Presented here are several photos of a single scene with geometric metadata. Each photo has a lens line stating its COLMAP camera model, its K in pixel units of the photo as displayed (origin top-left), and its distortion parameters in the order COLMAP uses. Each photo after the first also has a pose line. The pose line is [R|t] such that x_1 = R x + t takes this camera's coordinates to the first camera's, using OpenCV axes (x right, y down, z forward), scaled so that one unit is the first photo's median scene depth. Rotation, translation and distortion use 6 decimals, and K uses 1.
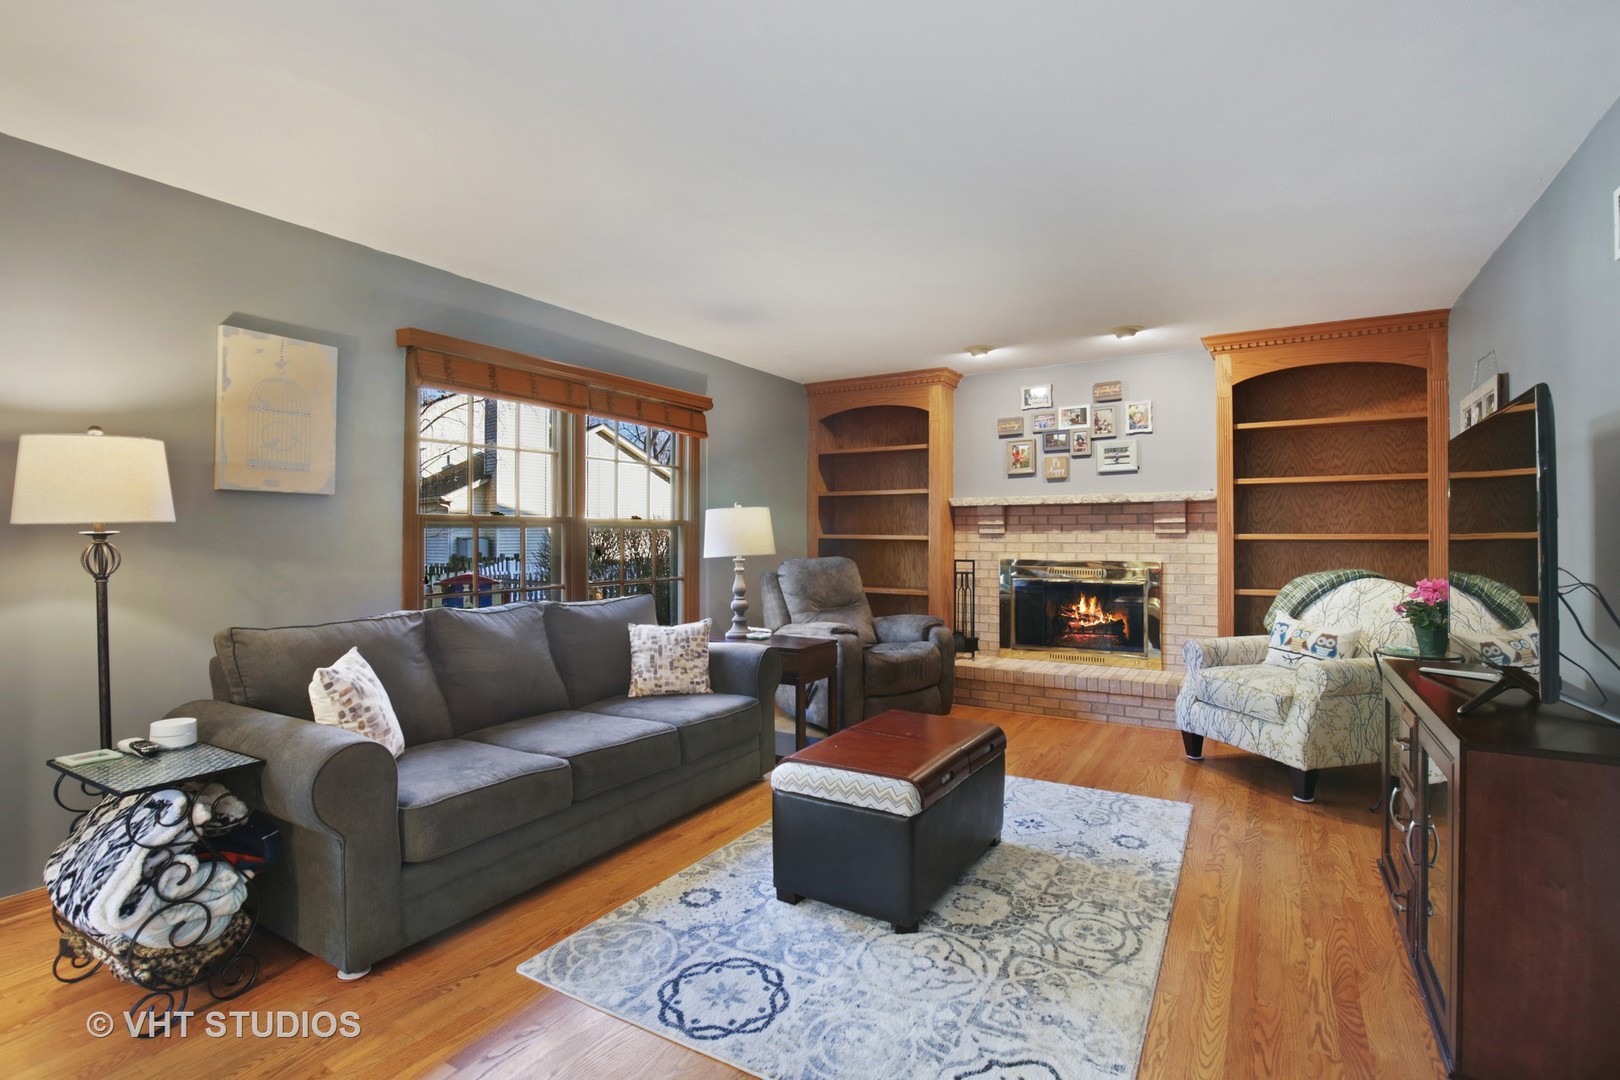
lens RADIAL K [[750.6, 0, 810.0], [0, 750.6, 540.0], [0, 0, 1]] dist [-0.025860, -0.000206]
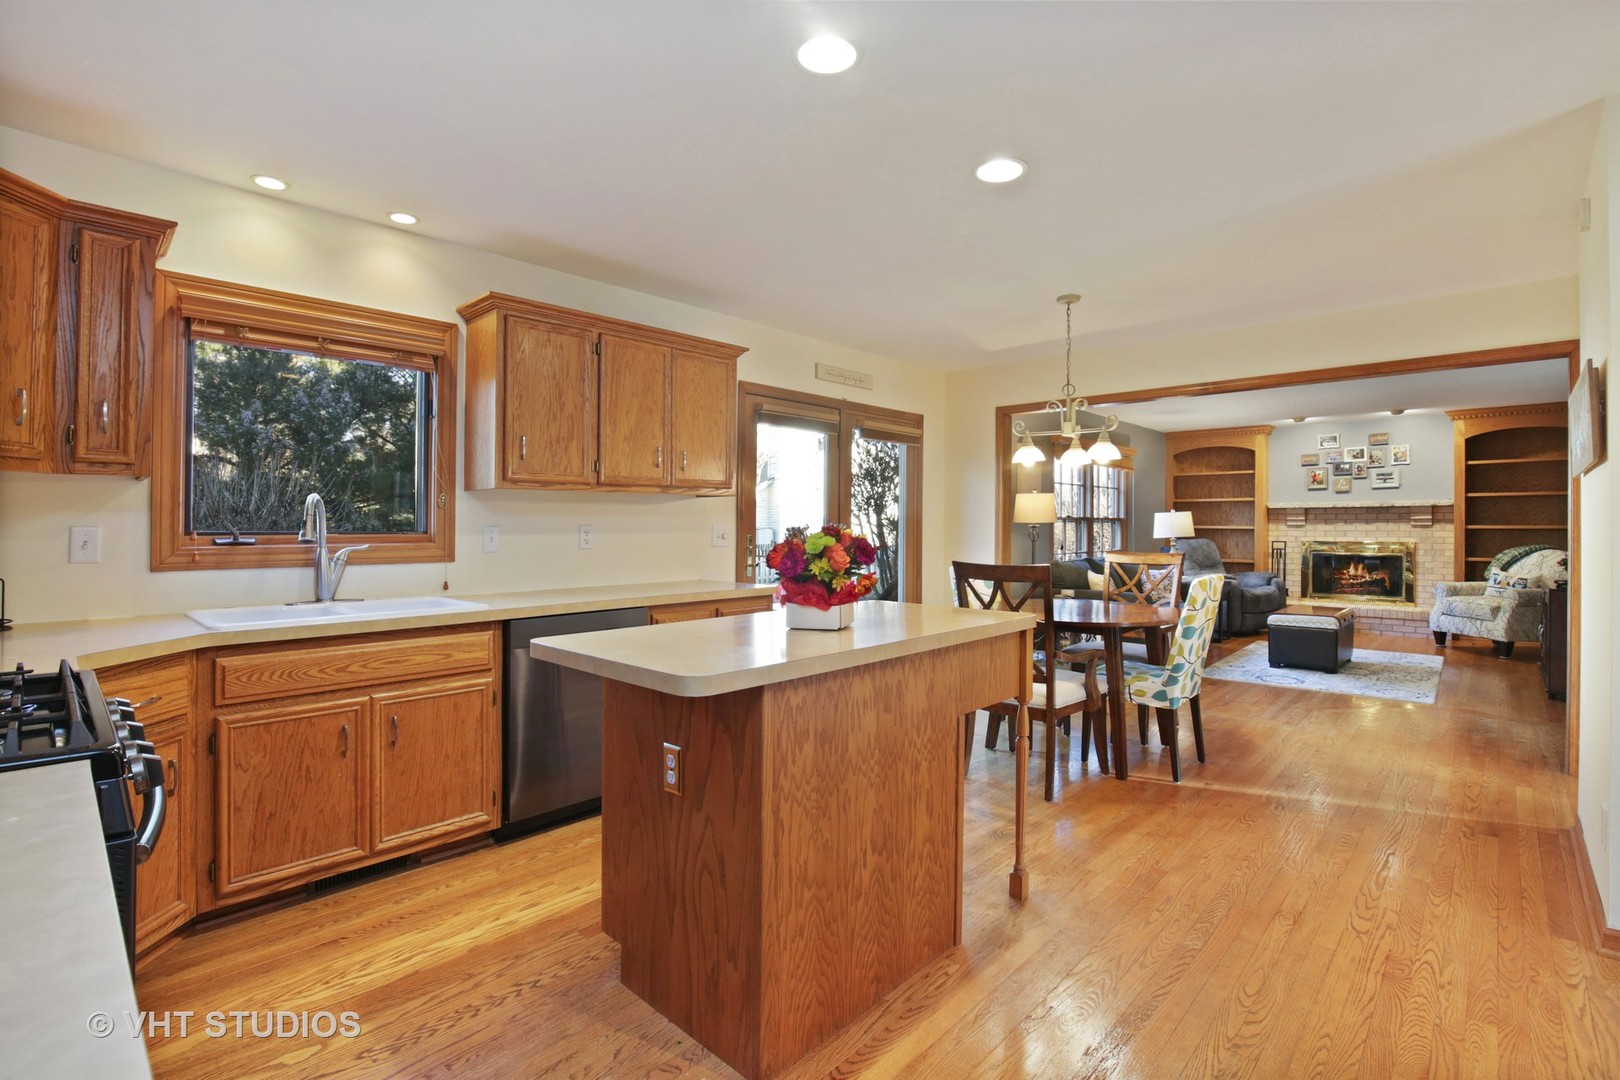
lens RADIAL K [[750.6, 0, 810.0], [0, 750.6, 540.0], [0, 0, 1]] dist [-0.025860, -0.000206]
pose [[0.980425, 0.003704, -0.196857, -0.536803], [-0.001526, 0.999936, 0.011213, 0.008303], [0.196886, -0.010693, 0.980368, -0.891639]]
